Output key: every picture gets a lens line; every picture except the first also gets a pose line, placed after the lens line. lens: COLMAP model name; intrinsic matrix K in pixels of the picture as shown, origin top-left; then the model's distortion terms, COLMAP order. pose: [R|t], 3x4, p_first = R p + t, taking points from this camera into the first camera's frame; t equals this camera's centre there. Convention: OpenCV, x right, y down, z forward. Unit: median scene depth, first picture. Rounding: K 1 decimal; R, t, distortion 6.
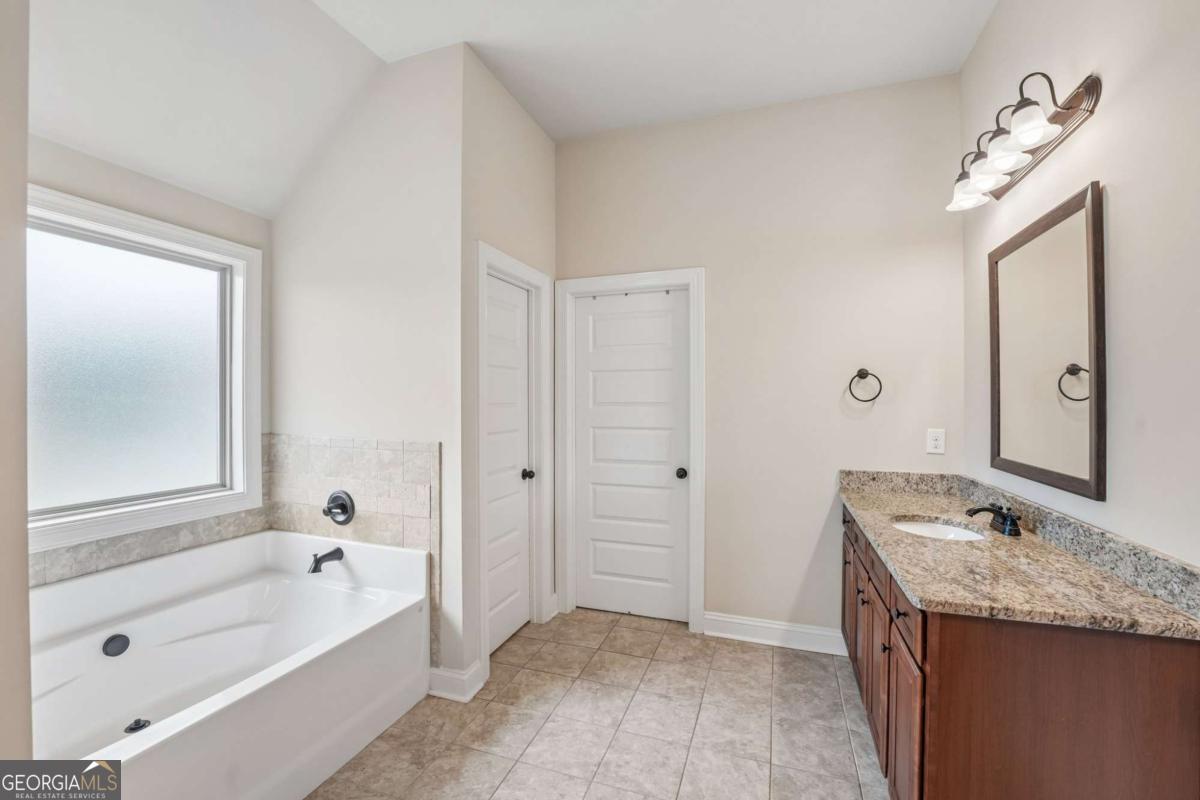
lens RADIAL K [[493.0, 0, 599.3], [0, 493.0, 401.5], [0, 0, 1]] dist [0.002135, 0.000129]
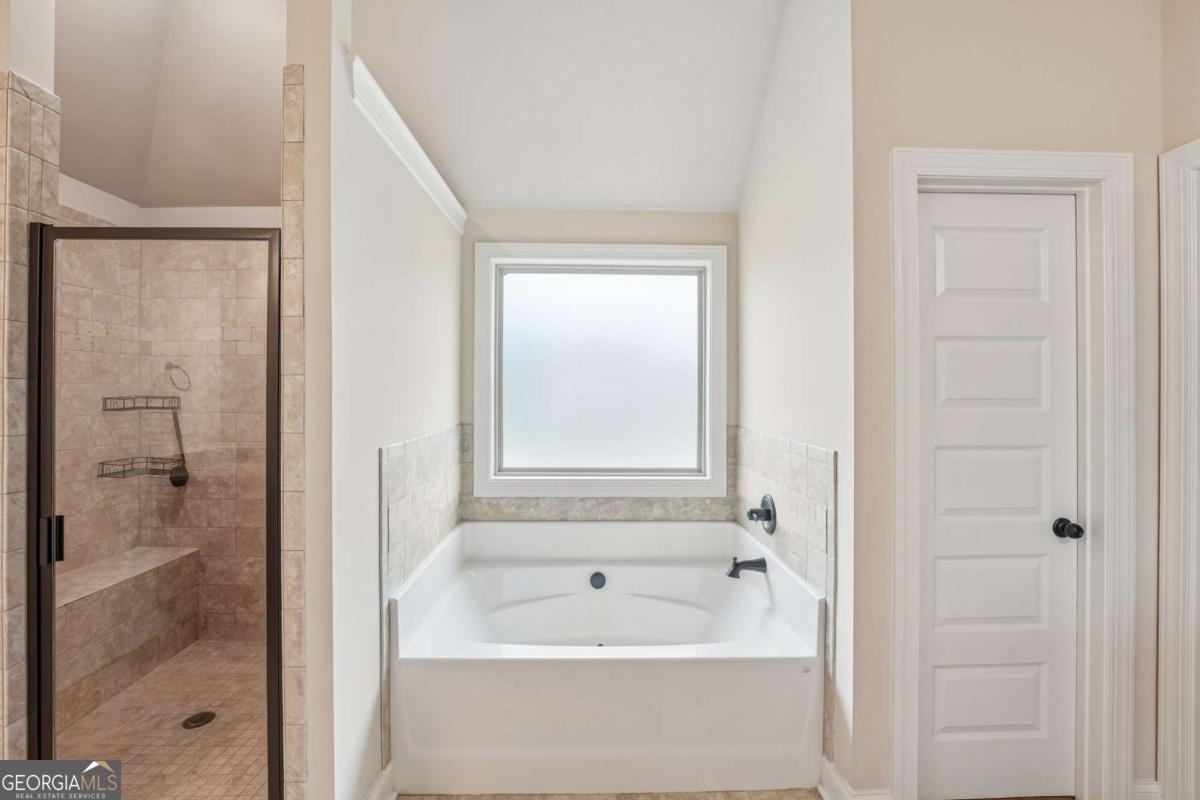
lens RADIAL K [[531.5, 0, 602.8], [0, 531.5, 393.1], [0, 0, 1]] dist [-0.009174, 0.000185]
pose [[0.381629, 0.002252, -0.924313, 0.253249], [-0.005067, 0.999987, 0.000345, -0.000417], [0.924302, 0.004552, 0.381635, 0.379389]]
